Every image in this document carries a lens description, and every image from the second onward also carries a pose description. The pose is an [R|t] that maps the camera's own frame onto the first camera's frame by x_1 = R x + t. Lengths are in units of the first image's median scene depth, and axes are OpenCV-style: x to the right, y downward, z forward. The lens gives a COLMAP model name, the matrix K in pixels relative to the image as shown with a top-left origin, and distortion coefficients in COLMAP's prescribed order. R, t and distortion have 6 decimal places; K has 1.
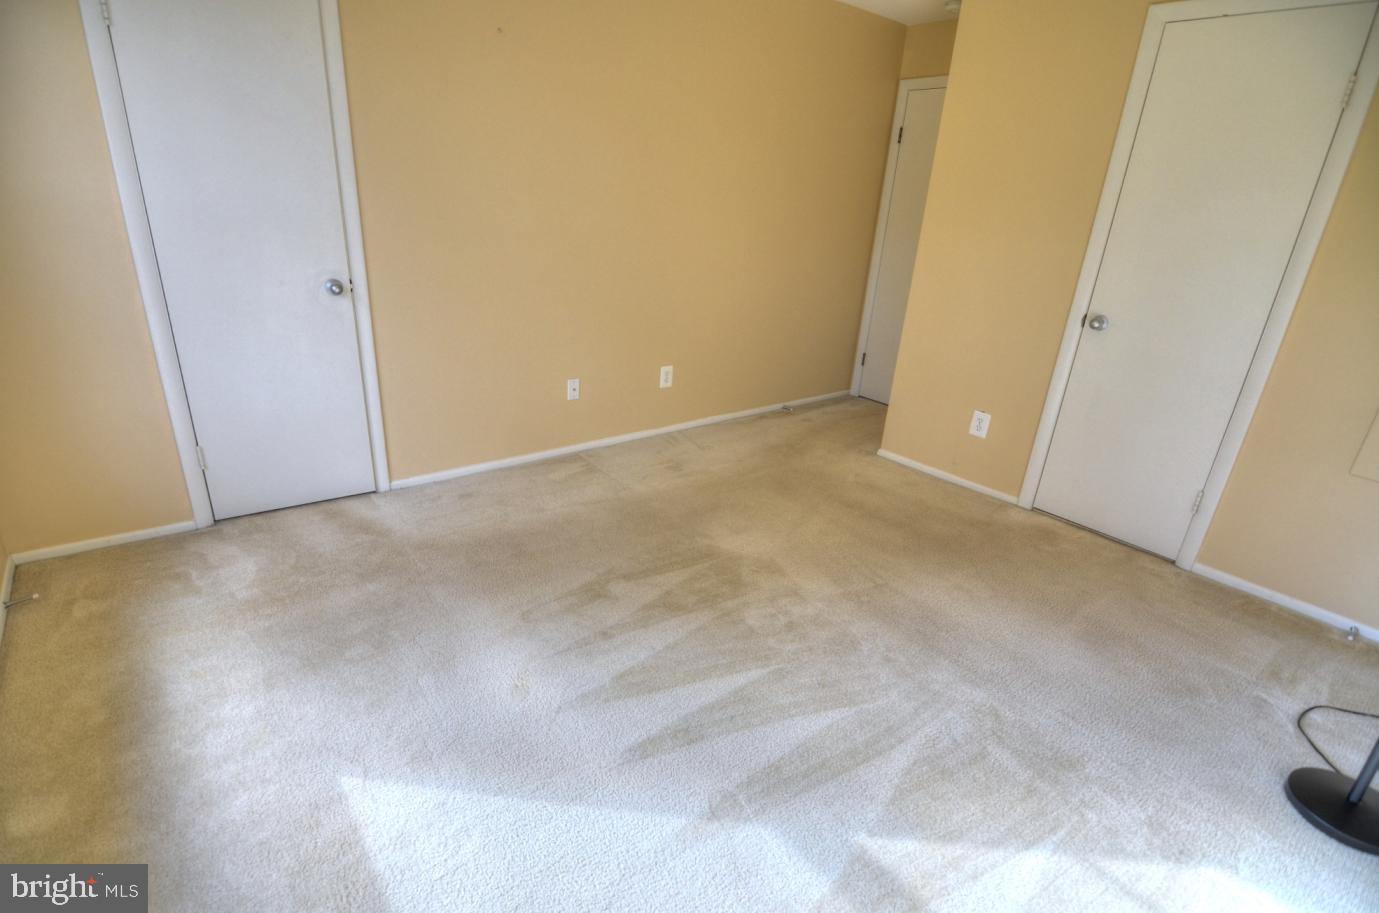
lens RADIAL K [[666.0, 0, 675.2], [0, 666.0, 462.0], [0, 0, 1]] dist [-0.004996, -0.009381]
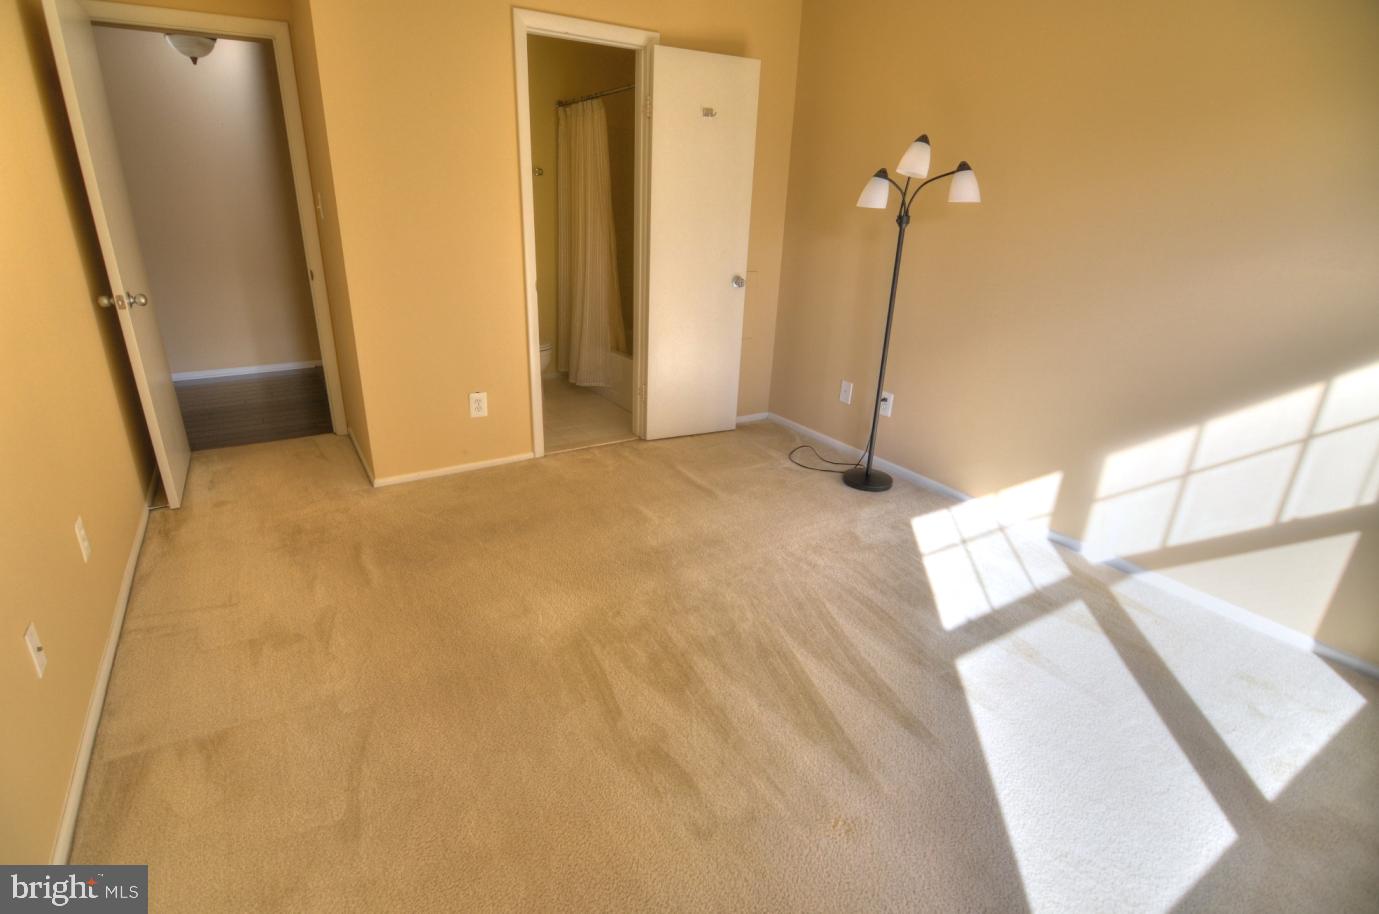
lens RADIAL K [[666.0, 0, 675.2], [0, 666.0, 462.5], [0, 0, 1]] dist [-0.004996, -0.009381]
pose [[0.110864, -0.404742, 0.907685, -0.462753], [0.347777, 0.871370, 0.346072, -0.226885], [-0.931000, 0.277305, 0.237363, 0.506865]]
